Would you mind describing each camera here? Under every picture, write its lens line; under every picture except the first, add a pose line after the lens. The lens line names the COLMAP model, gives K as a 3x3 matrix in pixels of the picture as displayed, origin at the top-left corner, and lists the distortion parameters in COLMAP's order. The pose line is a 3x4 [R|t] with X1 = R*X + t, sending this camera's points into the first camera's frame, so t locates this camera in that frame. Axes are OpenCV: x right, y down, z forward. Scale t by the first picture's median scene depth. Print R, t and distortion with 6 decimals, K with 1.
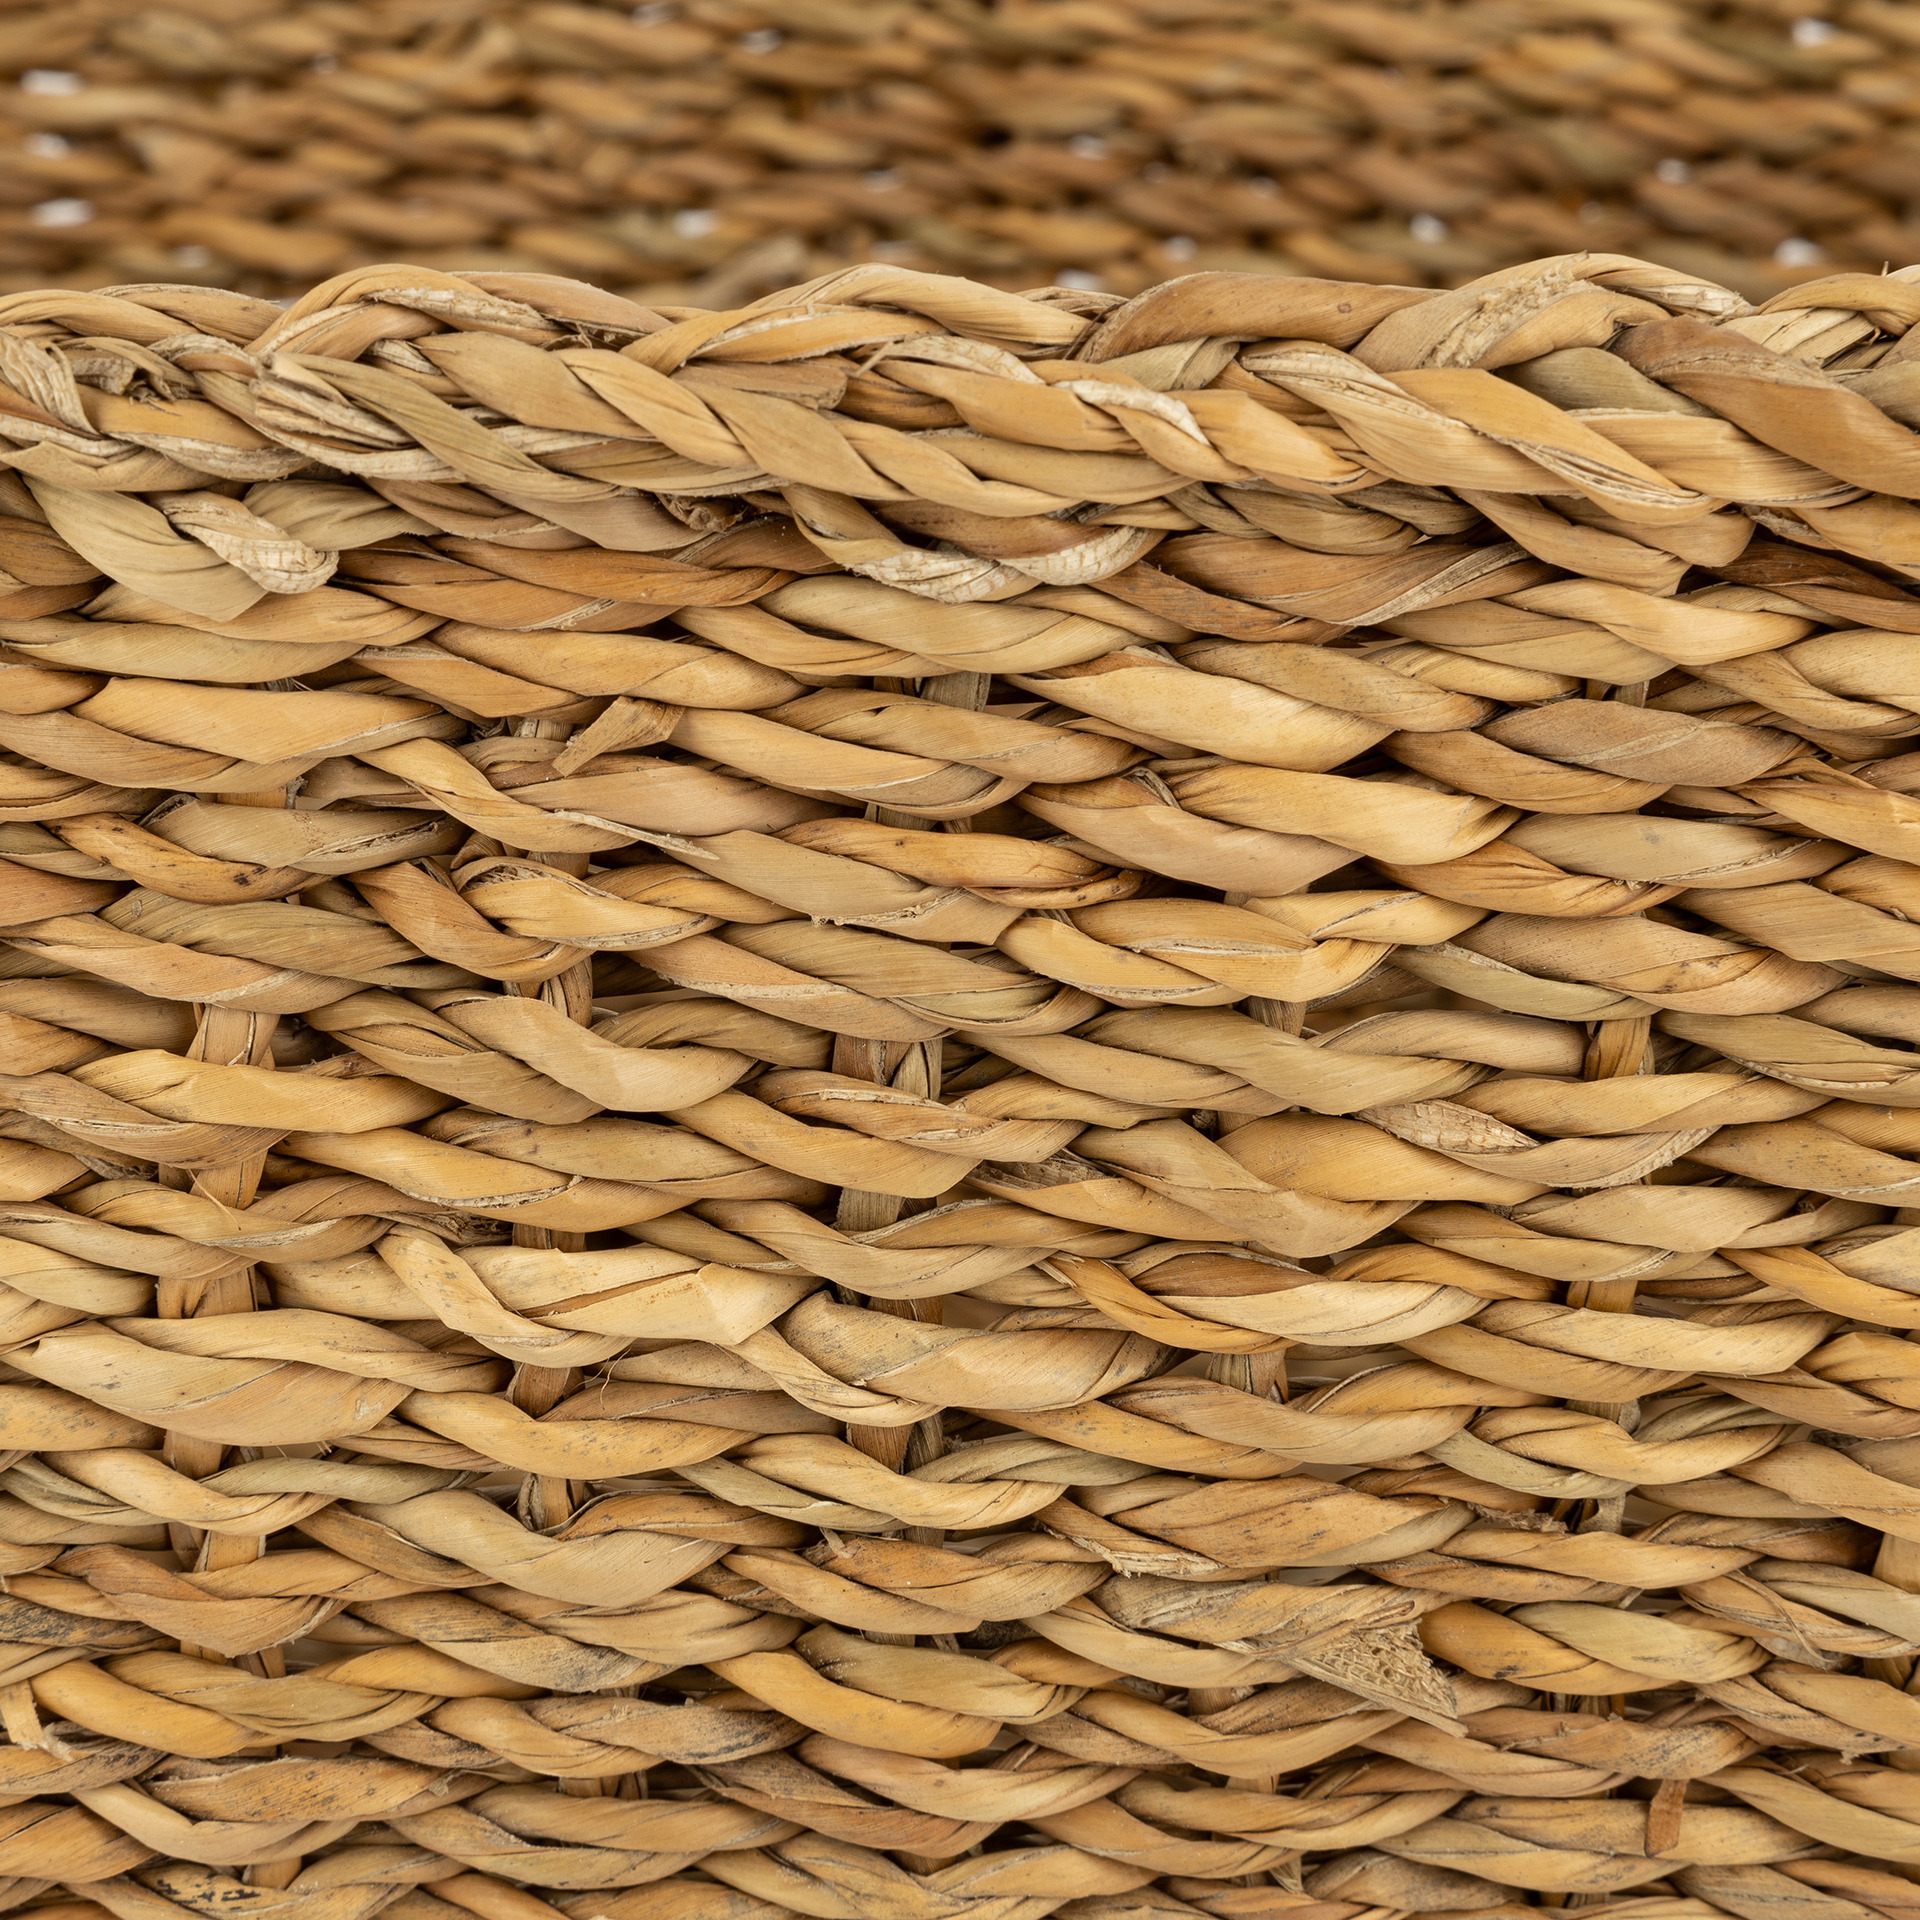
lens RADIAL K [[4936.1, 0, 960.0], [0, 4936.1, 960.0], [0, 0, 1]] dist [0.063493, 1.771662]
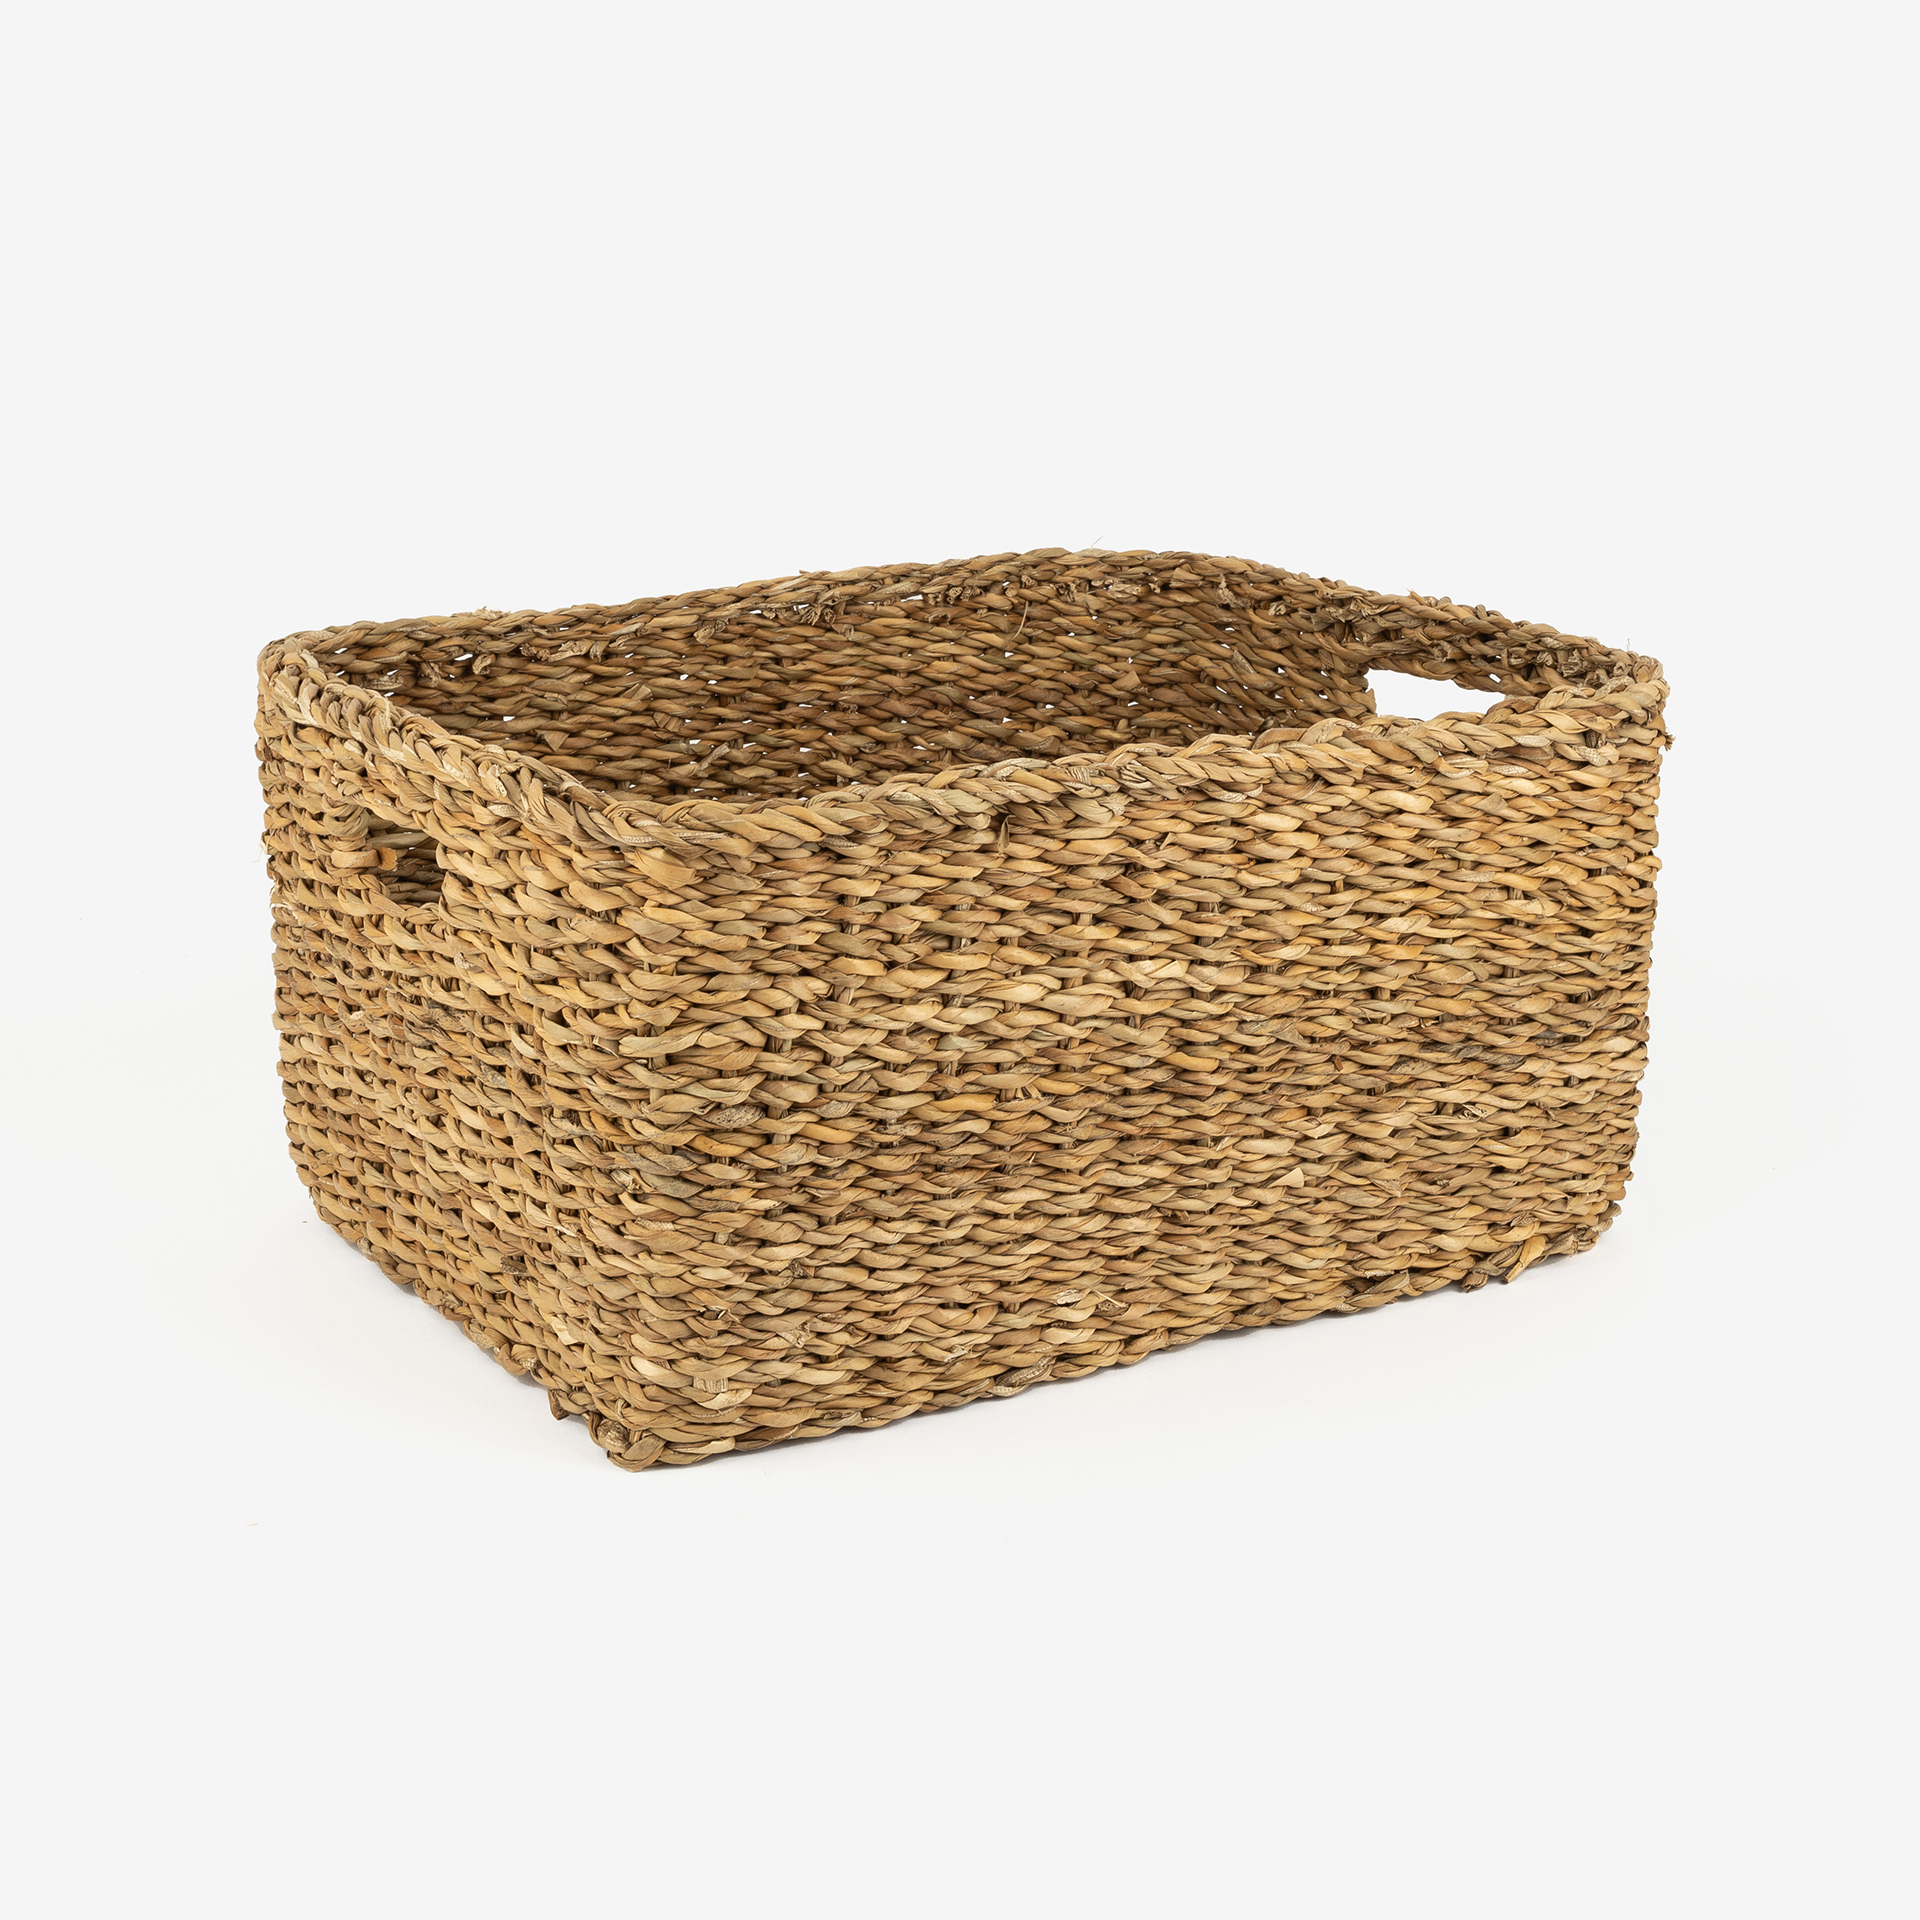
lens RADIAL K [[2680.5, 0, 960.0], [0, 2680.5, 960.0], [0, 0, 1]] dist [-0.009657, -0.015240]
pose [[0.886928, -0.134597, 0.441862, -1.287879], [0.156073, 0.987667, -0.012422, 0.061371], [-0.434741, 0.079980, 0.896997, -1.082502]]
